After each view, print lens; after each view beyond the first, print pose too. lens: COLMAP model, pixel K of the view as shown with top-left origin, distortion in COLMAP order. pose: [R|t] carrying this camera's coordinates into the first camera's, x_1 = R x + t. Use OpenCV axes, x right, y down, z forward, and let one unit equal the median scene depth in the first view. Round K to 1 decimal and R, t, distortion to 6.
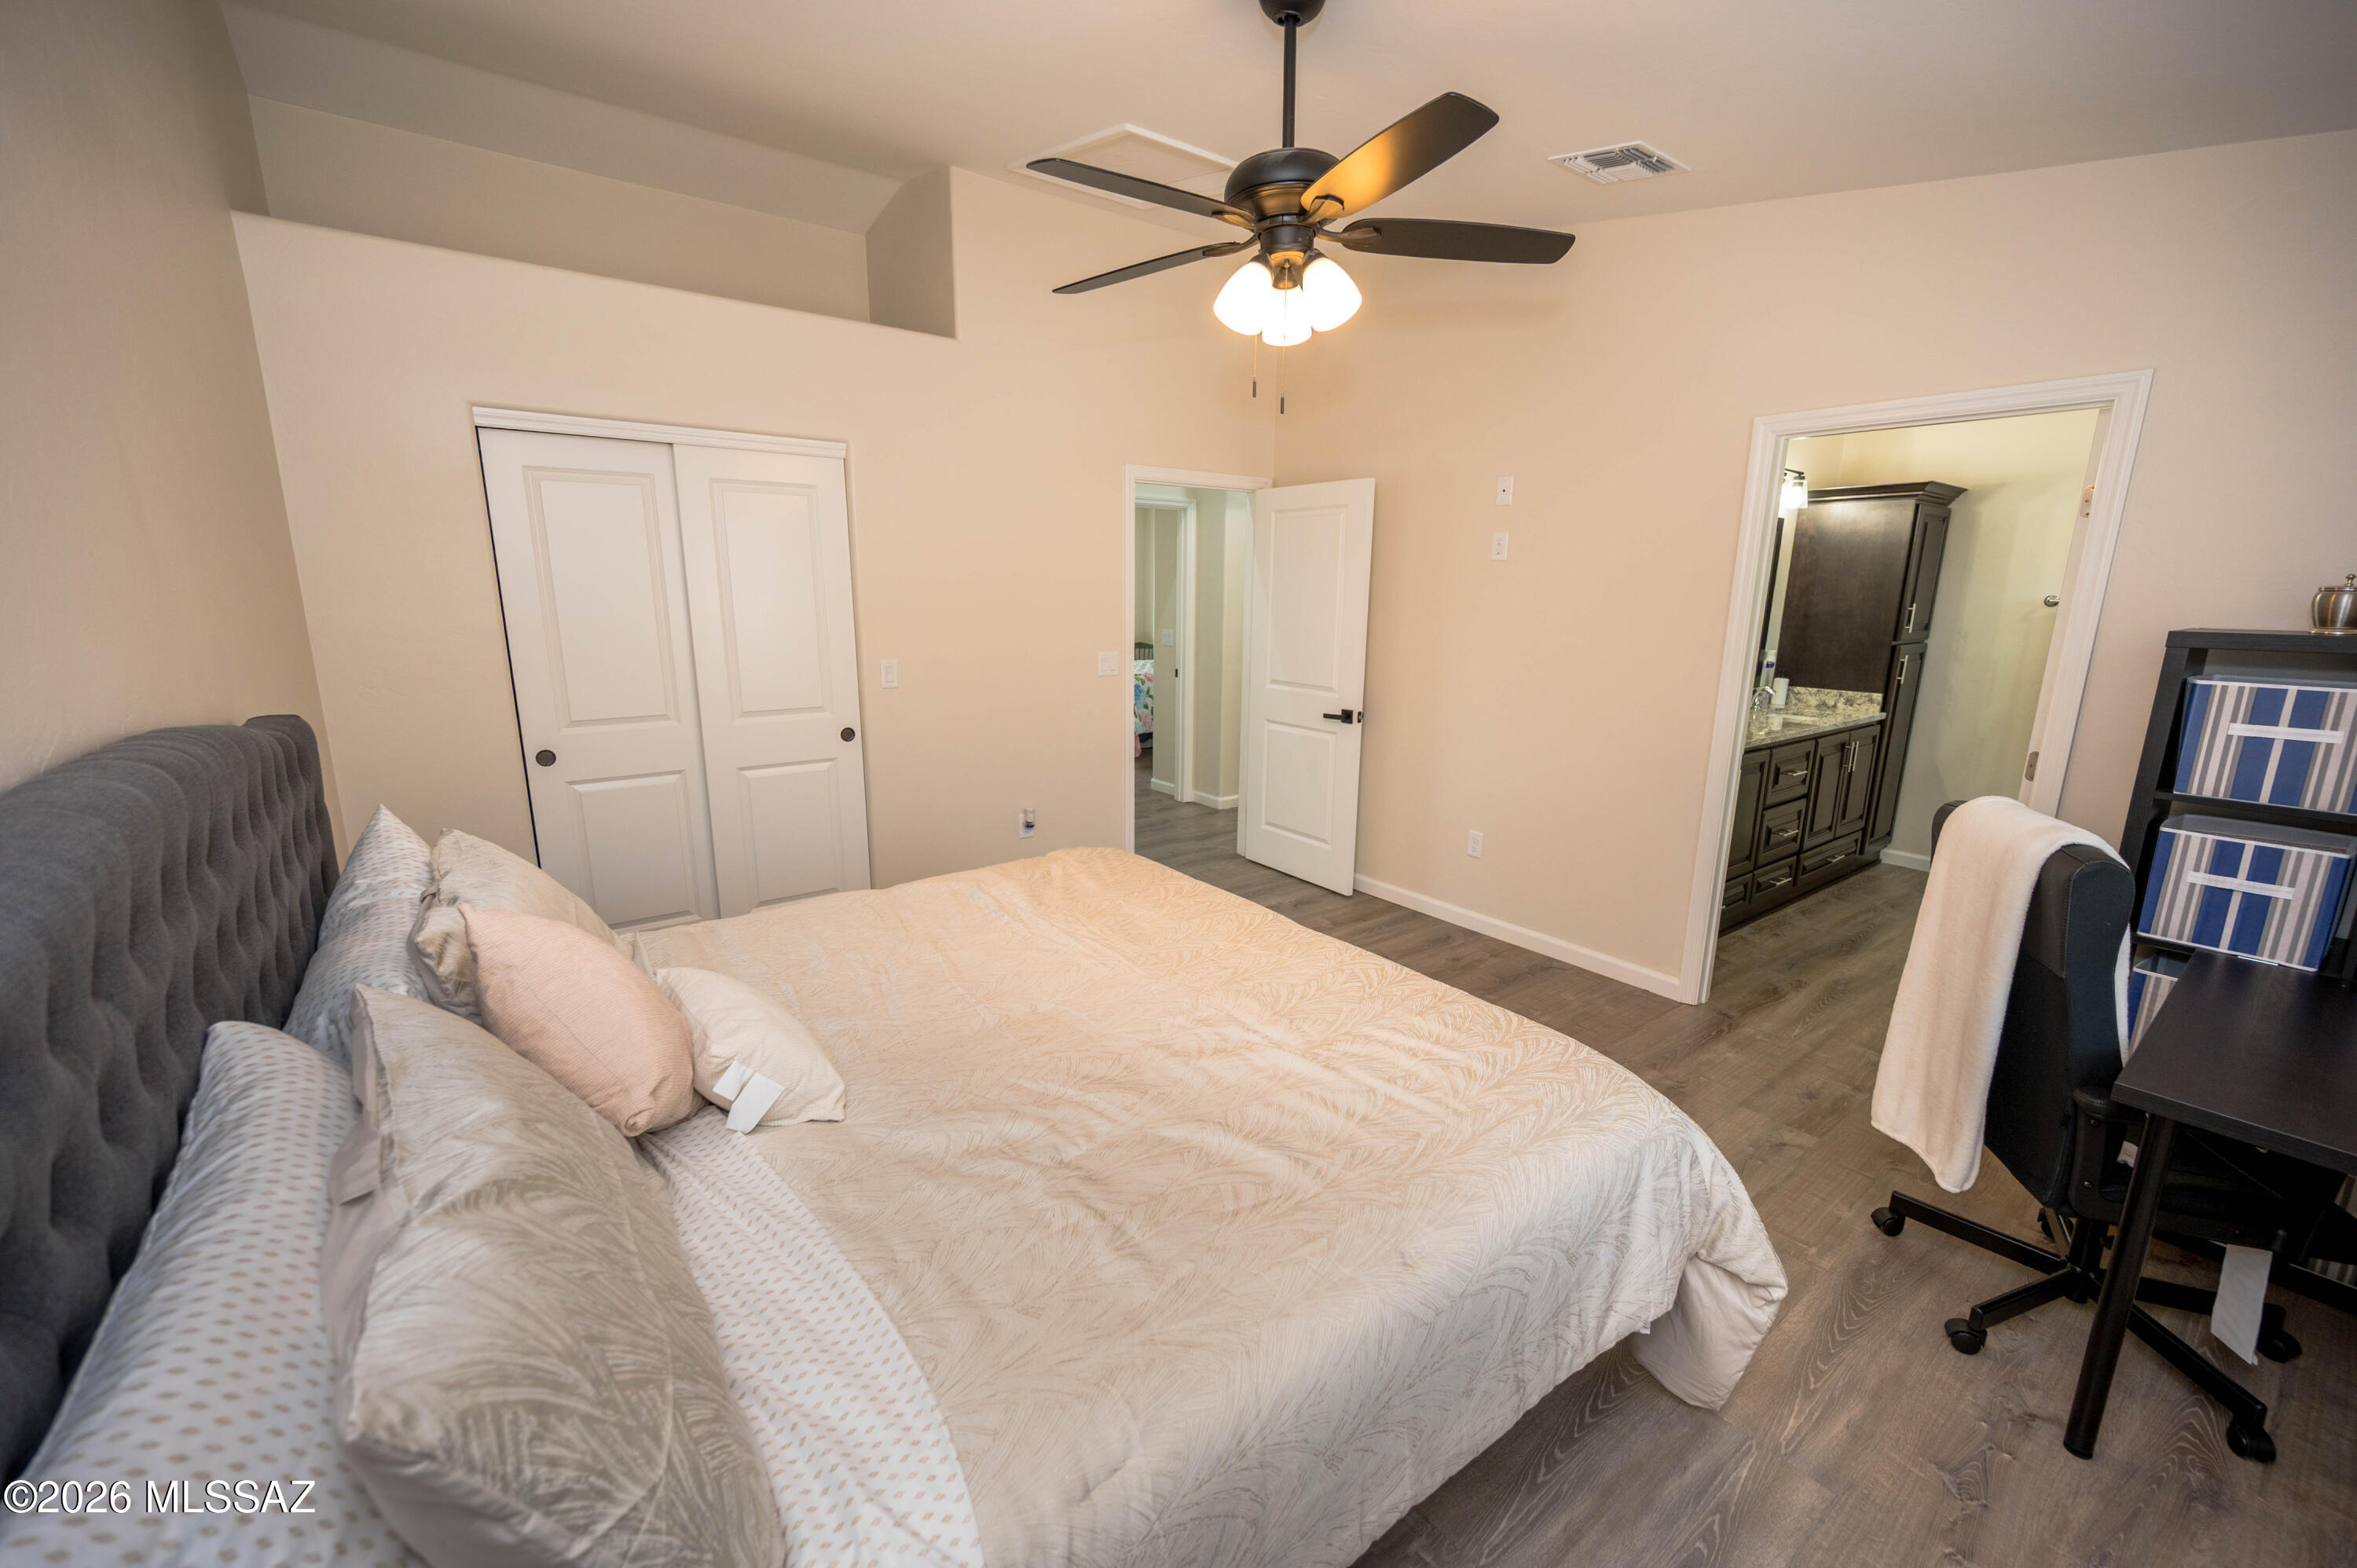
lens RADIAL K [[964.3, 0, 1167.7], [0, 964.3, 792.3], [0, 0, 1]] dist [-0.003223, 0.000878]
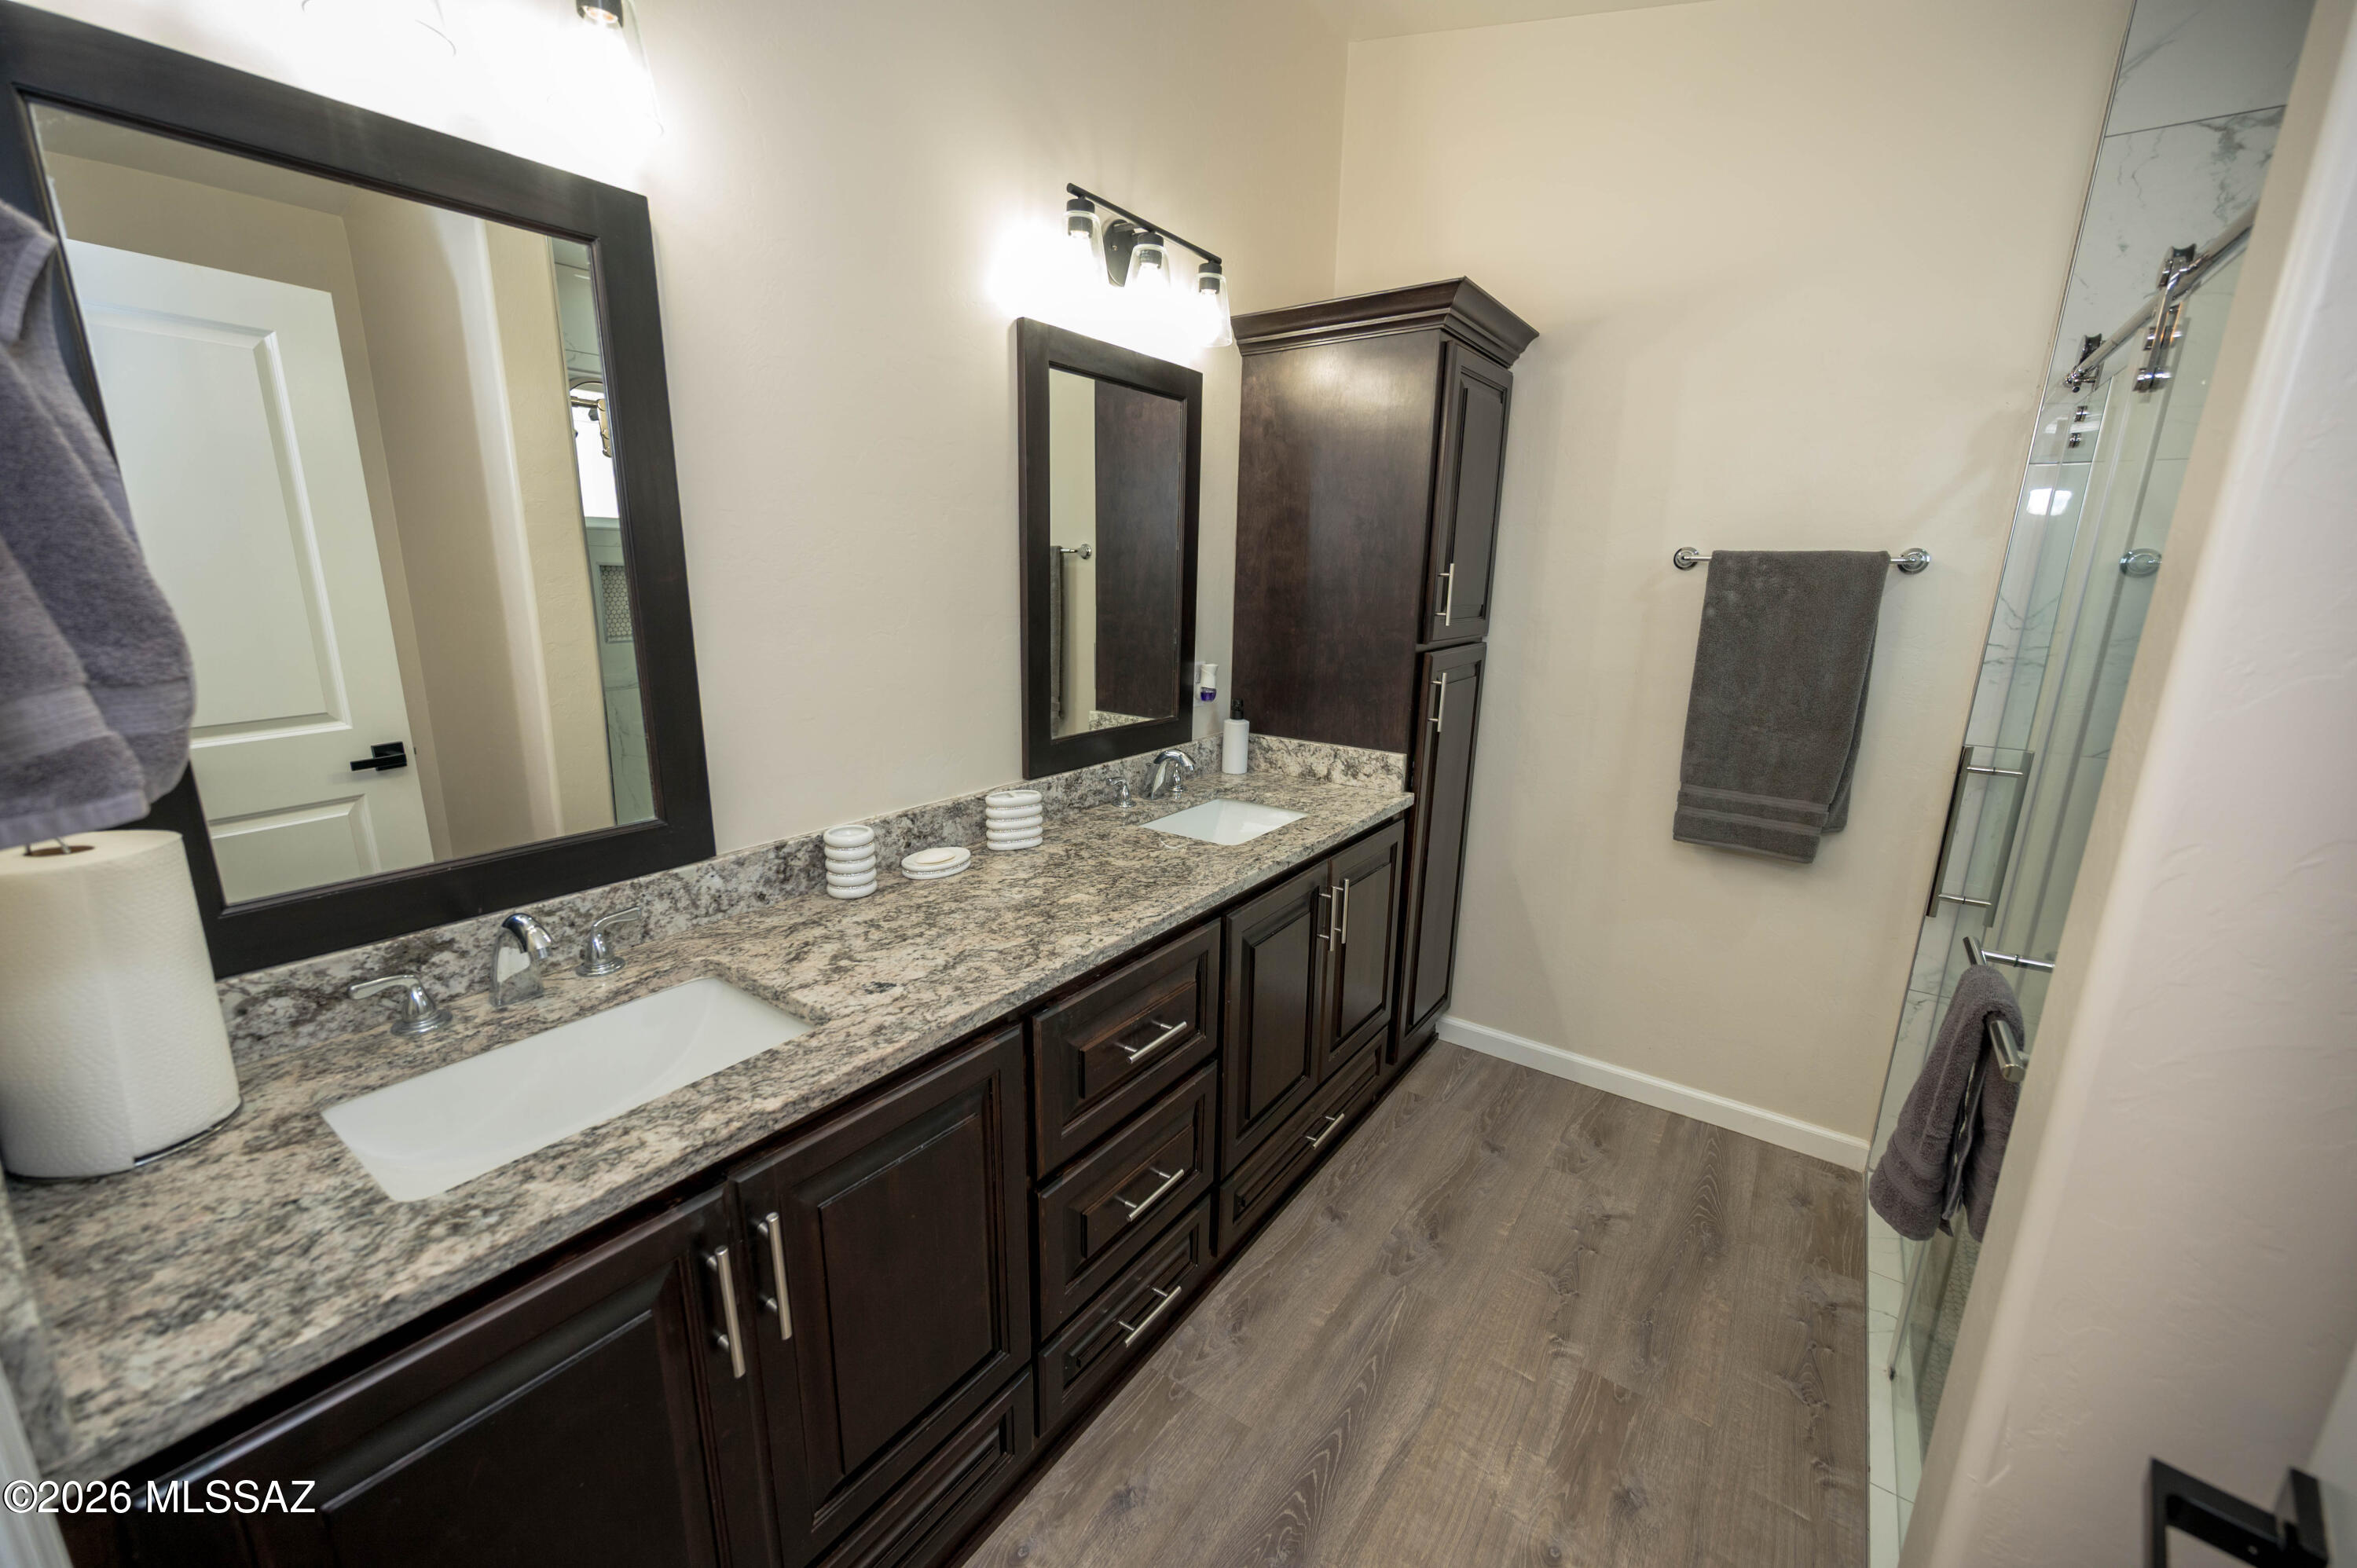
lens RADIAL K [[964.3, 0, 1169.6], [0, 964.3, 808.7], [0, 0, 1]] dist [-0.003223, 0.000878]
pose [[0.953930, -0.072439, 0.291154, 0.487380], [0.060351, 0.996909, 0.050297, -0.106031], [-0.293897, -0.030408, 0.955353, 0.574226]]
